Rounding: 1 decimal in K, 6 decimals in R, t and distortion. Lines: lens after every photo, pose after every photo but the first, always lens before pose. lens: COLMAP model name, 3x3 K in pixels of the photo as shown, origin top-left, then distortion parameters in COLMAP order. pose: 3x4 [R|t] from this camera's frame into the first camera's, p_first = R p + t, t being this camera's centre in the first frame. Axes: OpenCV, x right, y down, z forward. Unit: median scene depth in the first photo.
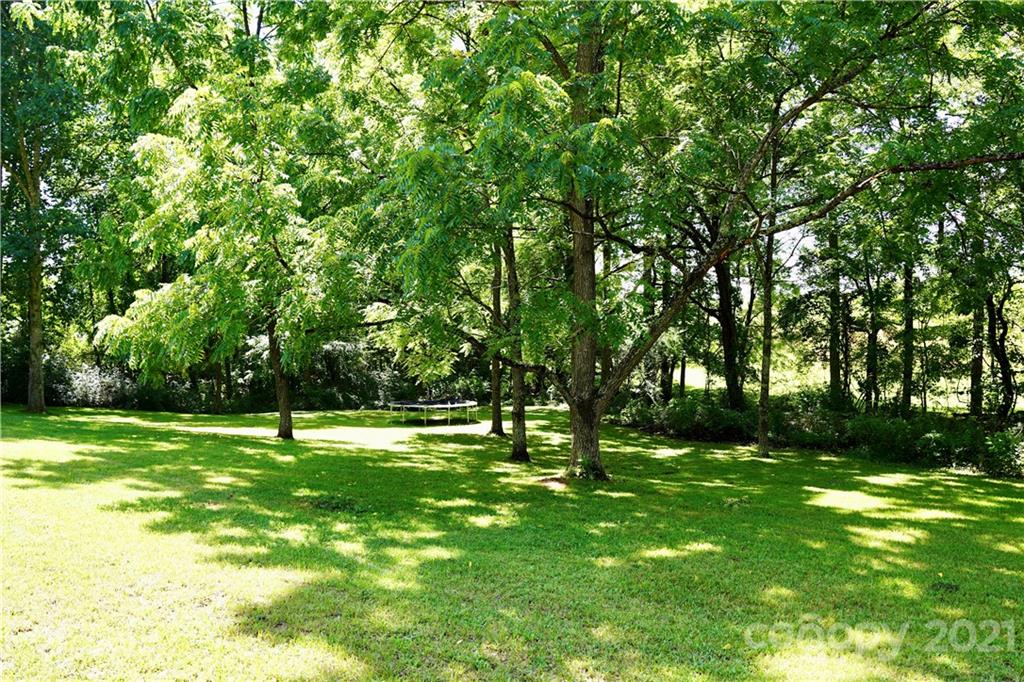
lens RADIAL K [[676.3, 0, 513.1], [0, 676.3, 341.1], [0, 0, 1]] dist [-0.138101, 0.042958]
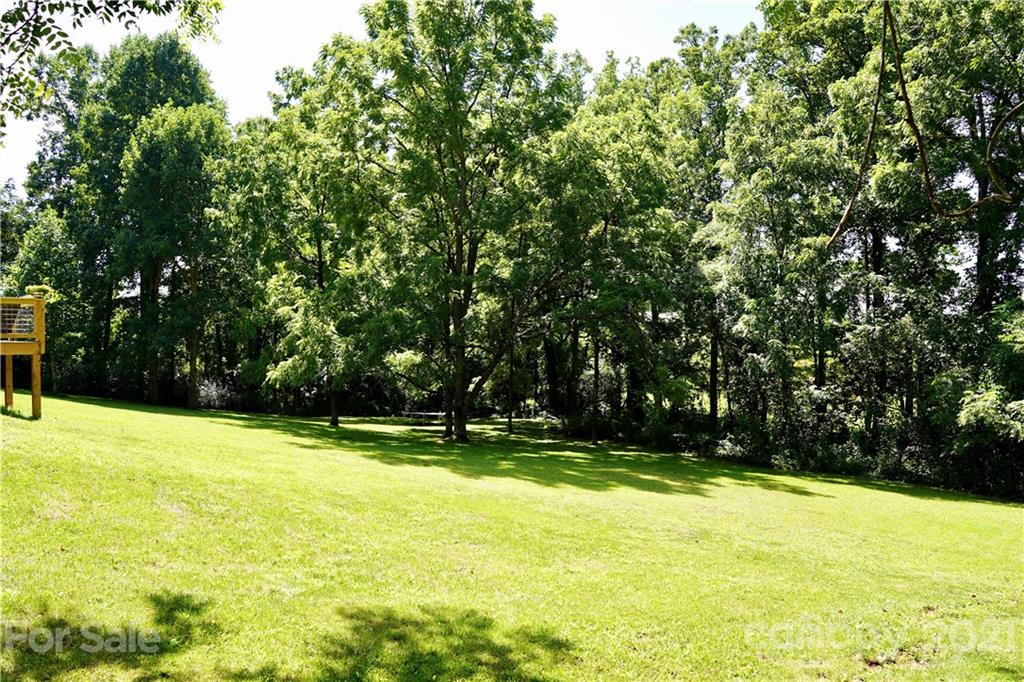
lens RADIAL K [[676.3, 0, 511.2], [0, 676.3, 341.5], [0, 0, 1]] dist [-0.138101, 0.042958]
pose [[0.995949, 0.017612, -0.088178, 0.657363], [-0.020178, 0.999396, -0.028296, -0.096629], [0.087627, 0.029961, 0.995703, -1.741708]]
